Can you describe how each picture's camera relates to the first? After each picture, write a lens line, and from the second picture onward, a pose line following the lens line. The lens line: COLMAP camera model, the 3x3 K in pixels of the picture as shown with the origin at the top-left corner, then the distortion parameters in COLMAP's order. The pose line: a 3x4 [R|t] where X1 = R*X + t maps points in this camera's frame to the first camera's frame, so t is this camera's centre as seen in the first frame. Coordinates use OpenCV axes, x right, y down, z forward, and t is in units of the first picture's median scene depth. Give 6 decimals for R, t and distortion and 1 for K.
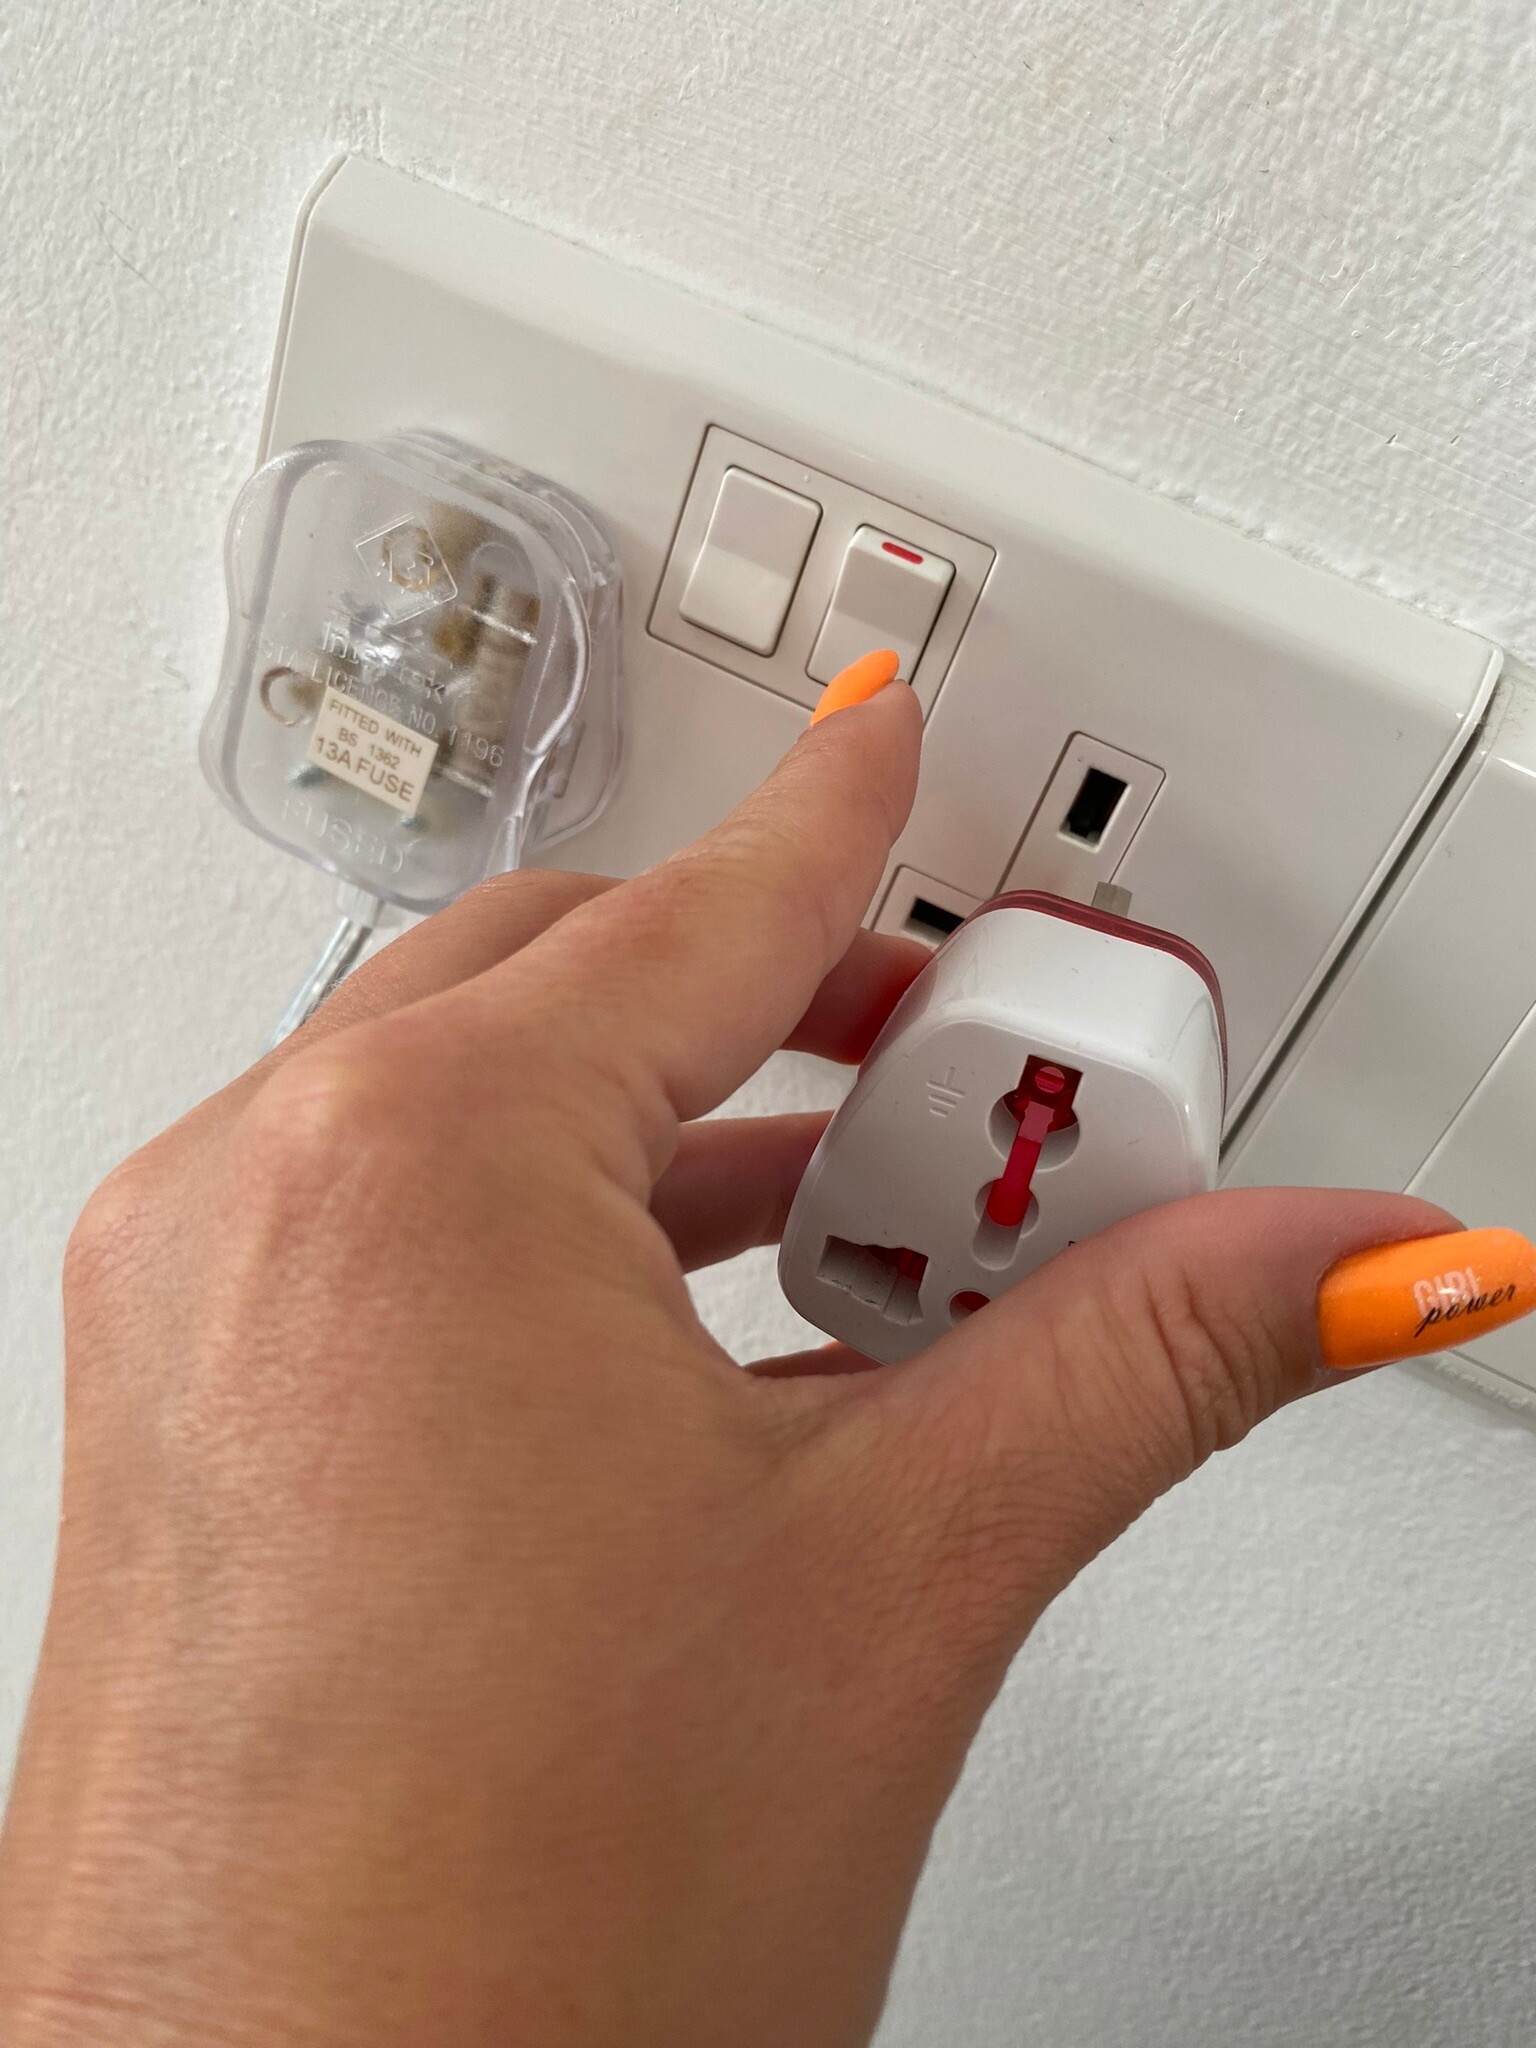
lens RADIAL K [[1563.9, 0, 761.7], [0, 1563.9, 1023.8], [0, 0, 1]] dist [-0.025228, 0.011124]
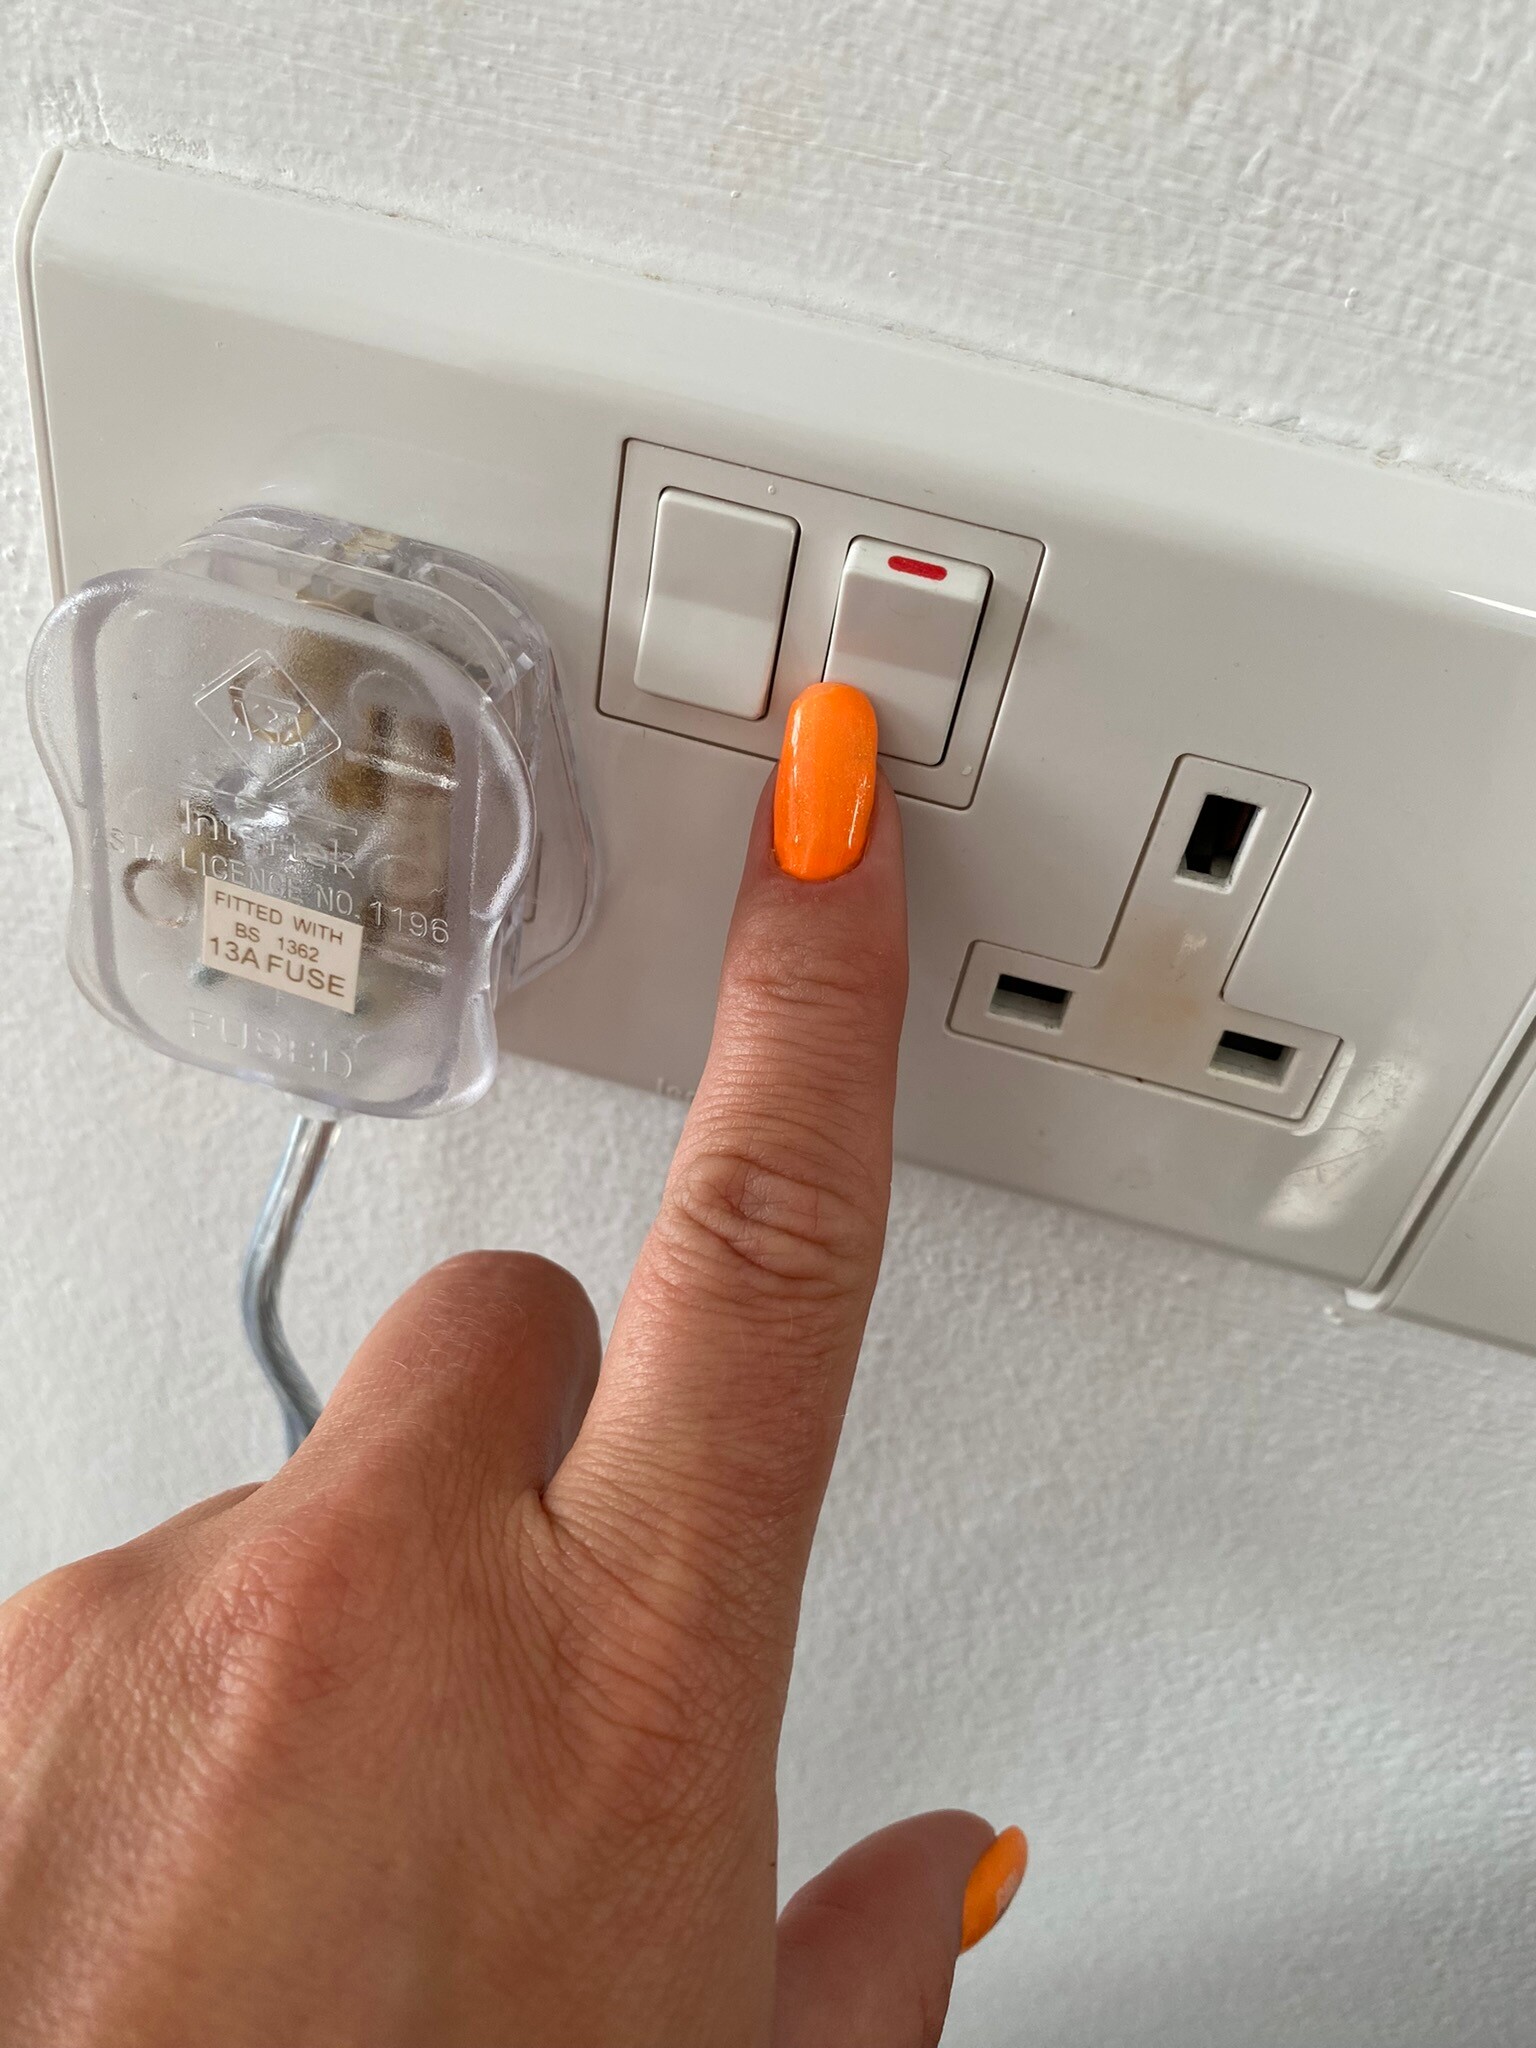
lens RADIAL K [[1563.9, 0, 770.9], [0, 1563.9, 1023.6], [0, 0, 1]] dist [-0.025228, 0.011124]
pose [[0.981969, -0.187804, -0.021603, -0.002397], [0.189038, 0.974756, 0.118810, -0.186982], [-0.001256, -0.120752, 0.992682, 0.233302]]
